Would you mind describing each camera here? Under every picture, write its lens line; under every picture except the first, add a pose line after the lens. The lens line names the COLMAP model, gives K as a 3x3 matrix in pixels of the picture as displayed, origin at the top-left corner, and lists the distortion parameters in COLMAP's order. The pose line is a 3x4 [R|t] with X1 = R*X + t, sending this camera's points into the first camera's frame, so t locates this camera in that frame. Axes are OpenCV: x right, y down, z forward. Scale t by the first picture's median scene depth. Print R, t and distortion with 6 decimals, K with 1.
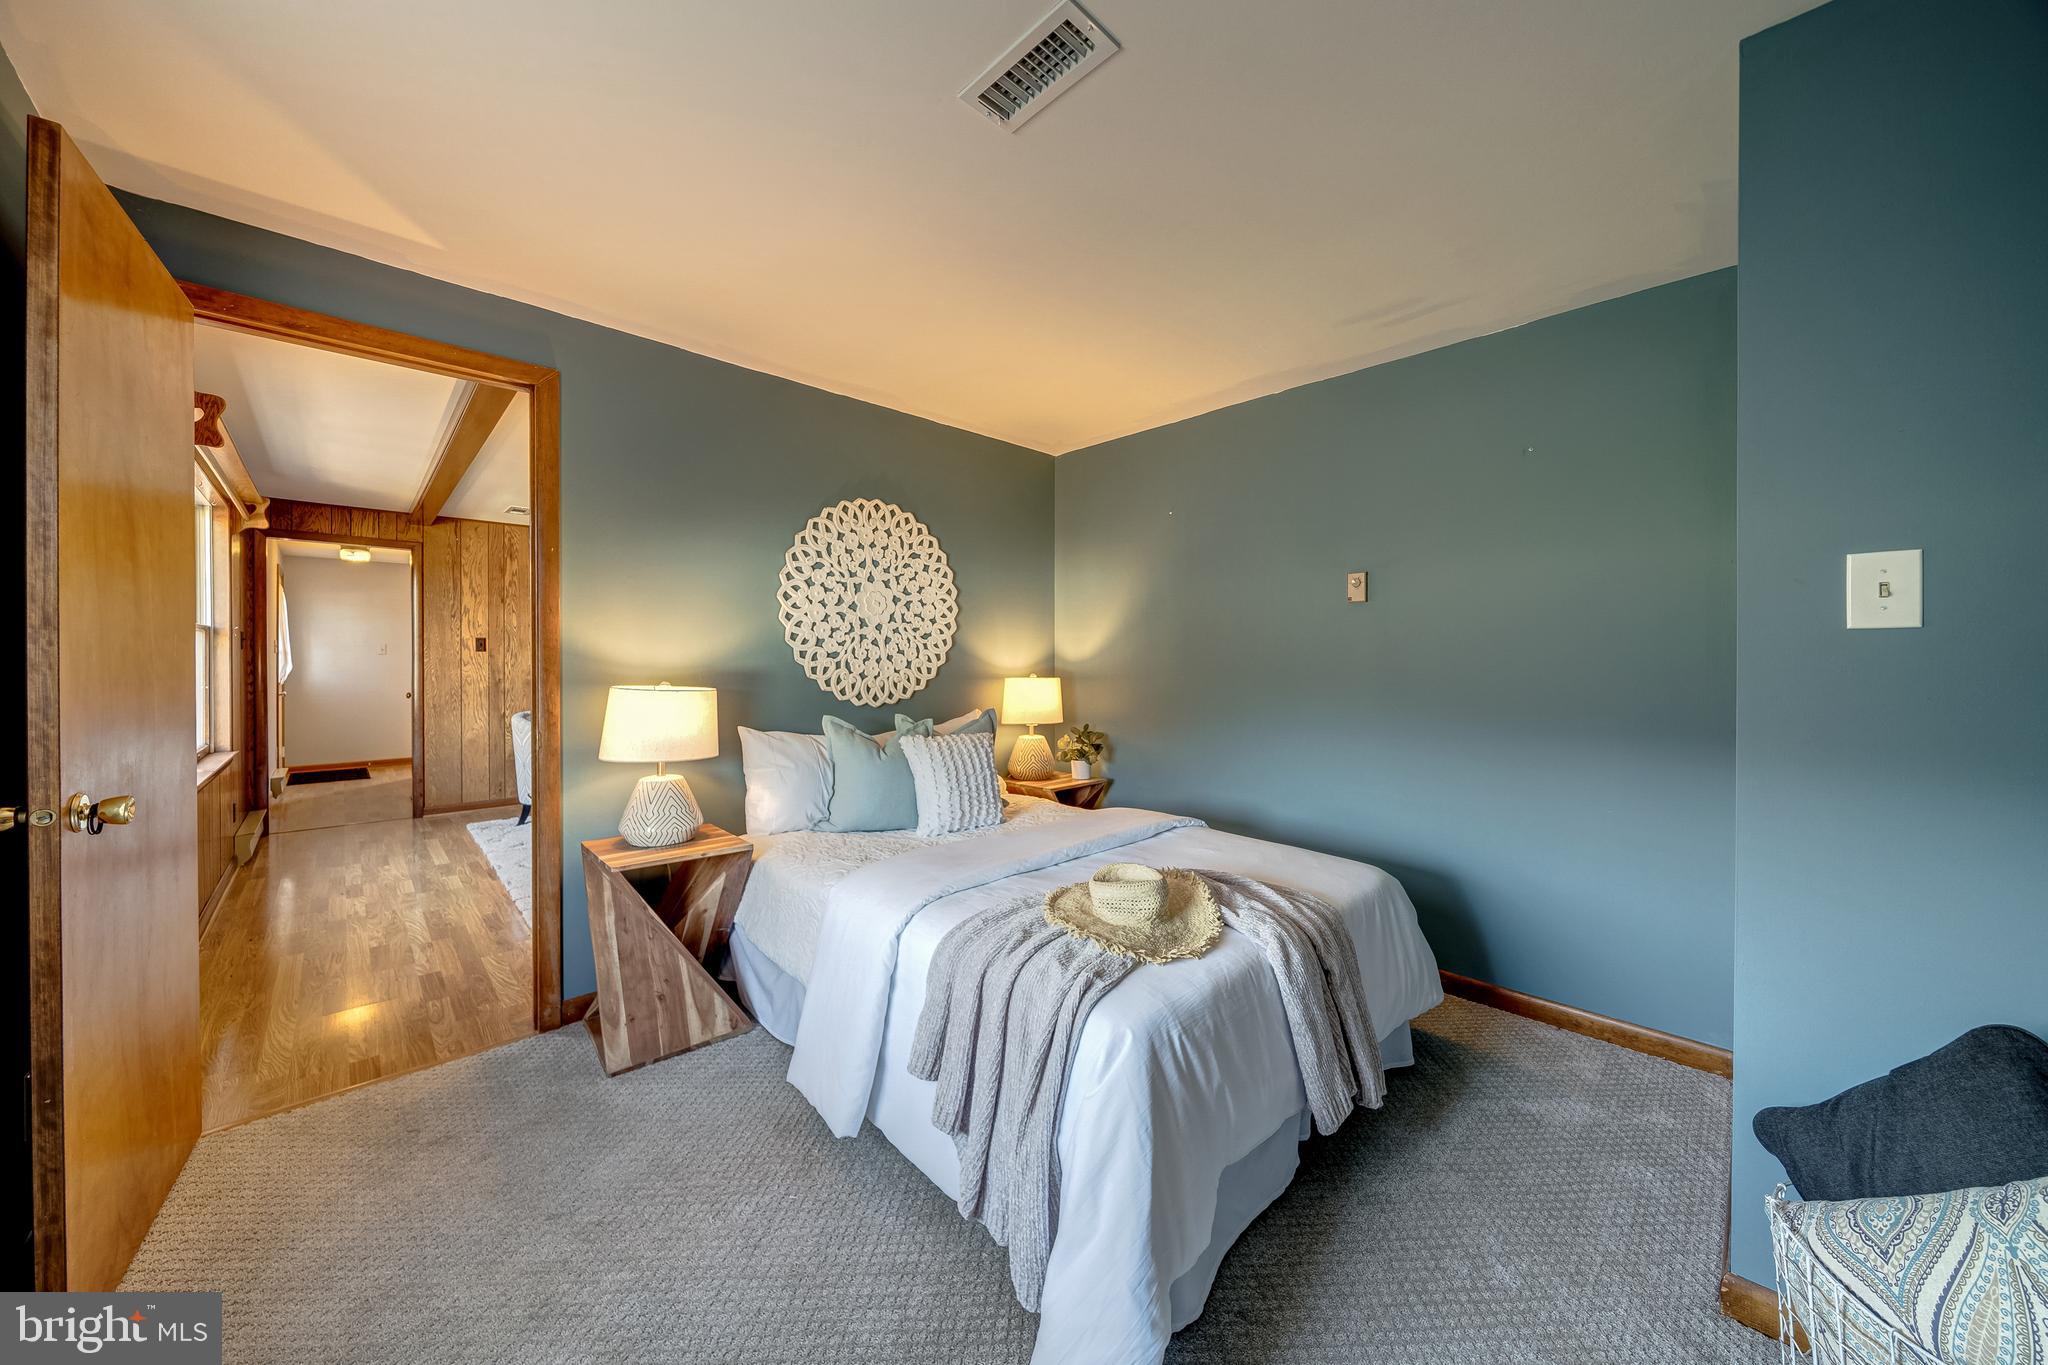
lens RADIAL K [[713.0, 0, 1014.3], [0, 713.0, 662.5], [0, 0, 1]] dist [-0.008711, -0.000023]
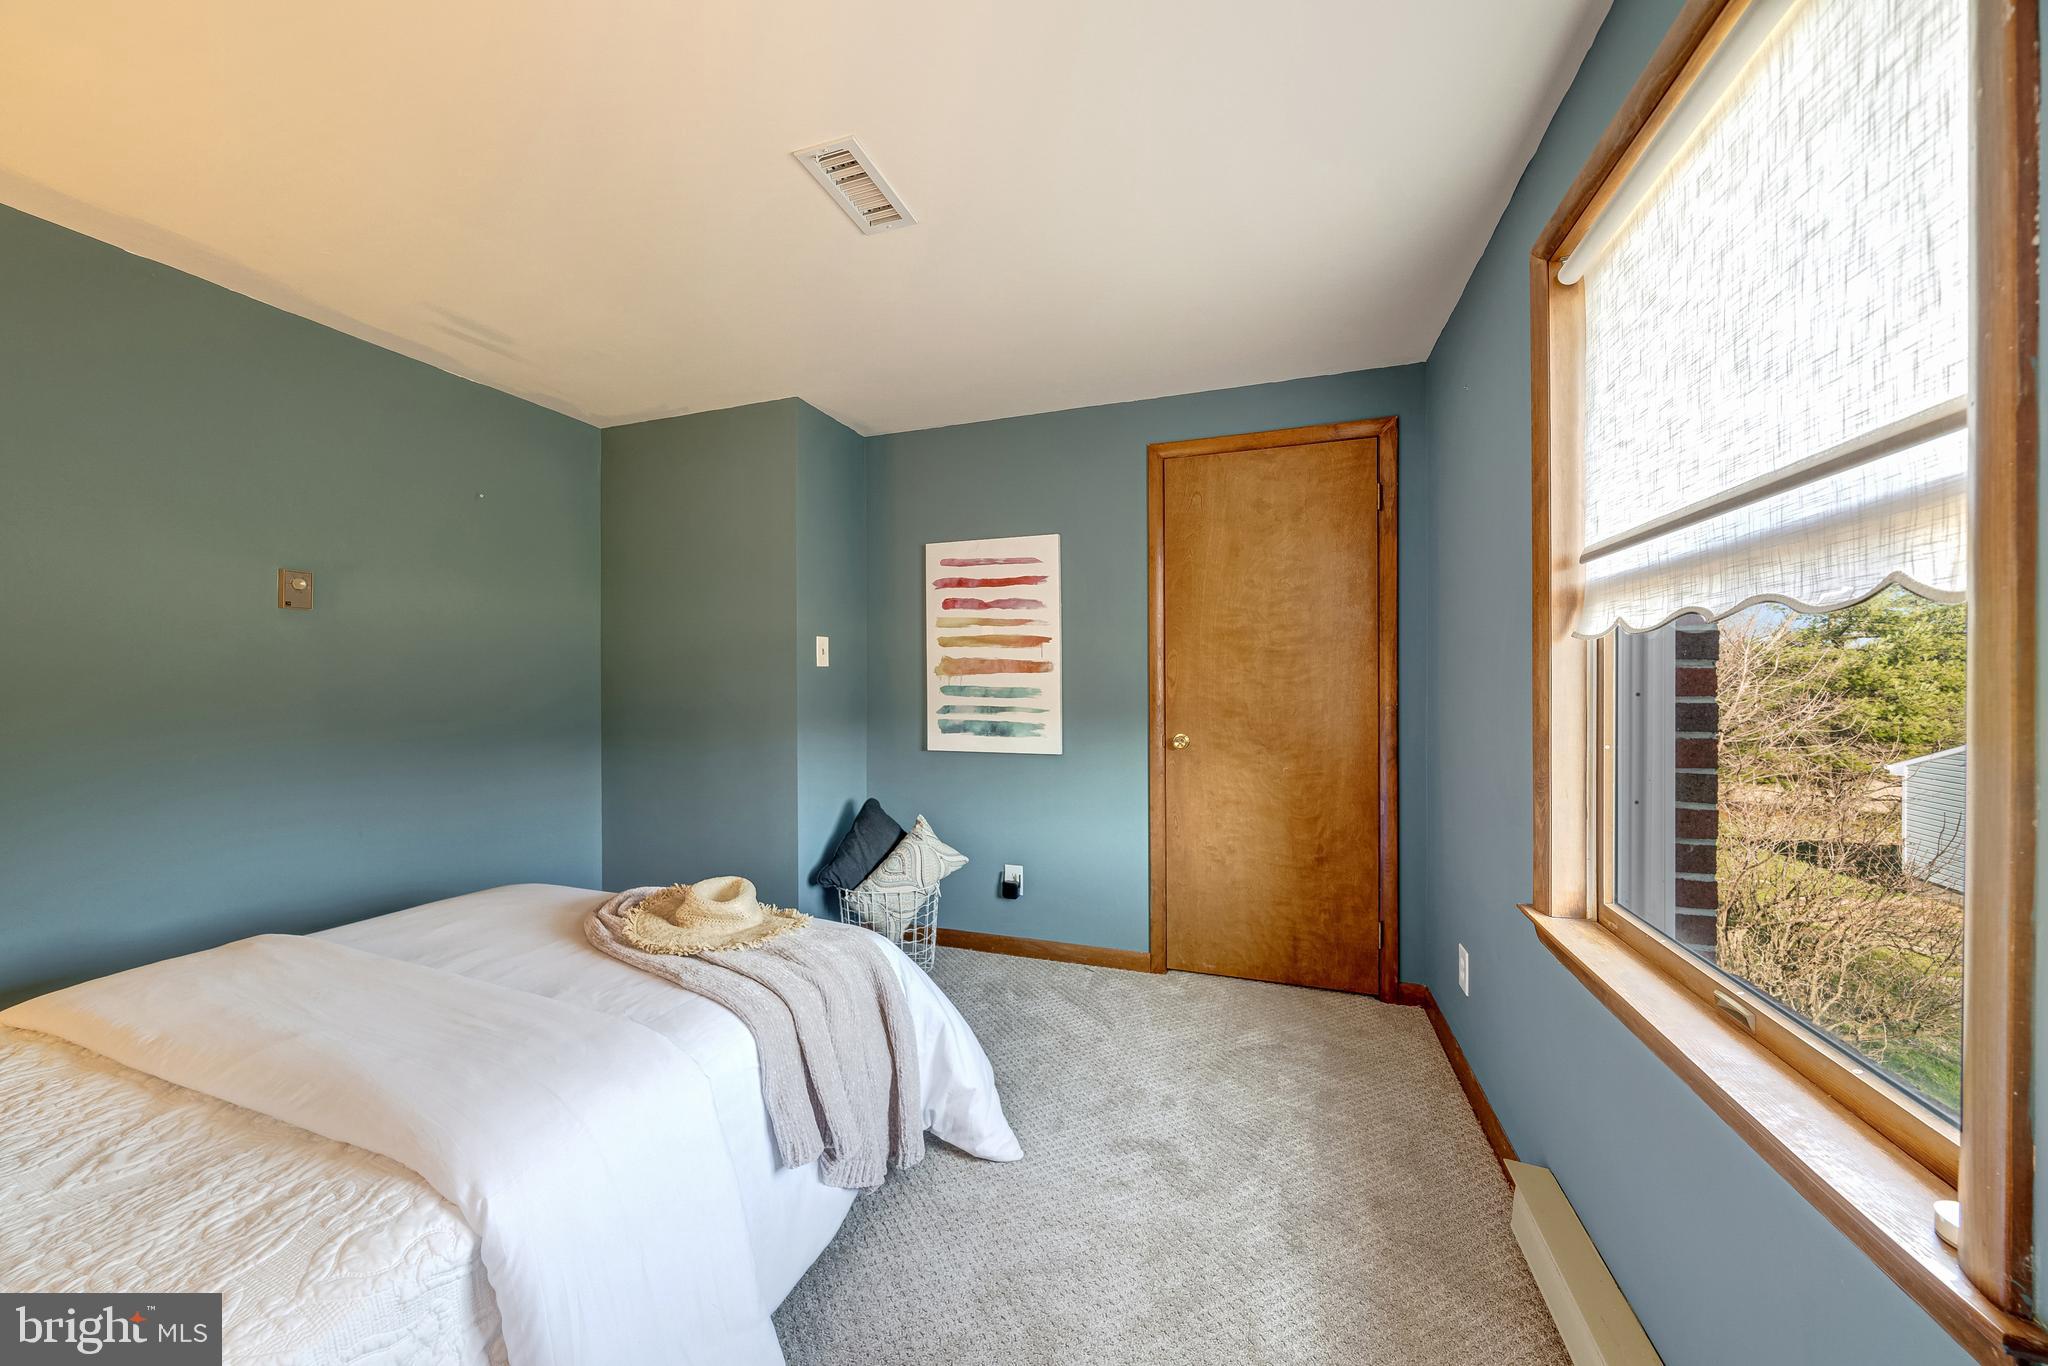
lens RADIAL K [[713.0, 0, 1015.9], [0, 713.0, 682.3], [0, 0, 1]] dist [-0.008711, -0.000023]
pose [[-0.460643, -0.001579, 0.887584, -1.207527], [0.013127, 0.999877, 0.008591, -0.004822], [-0.887489, 0.015608, -0.460565, 1.388628]]
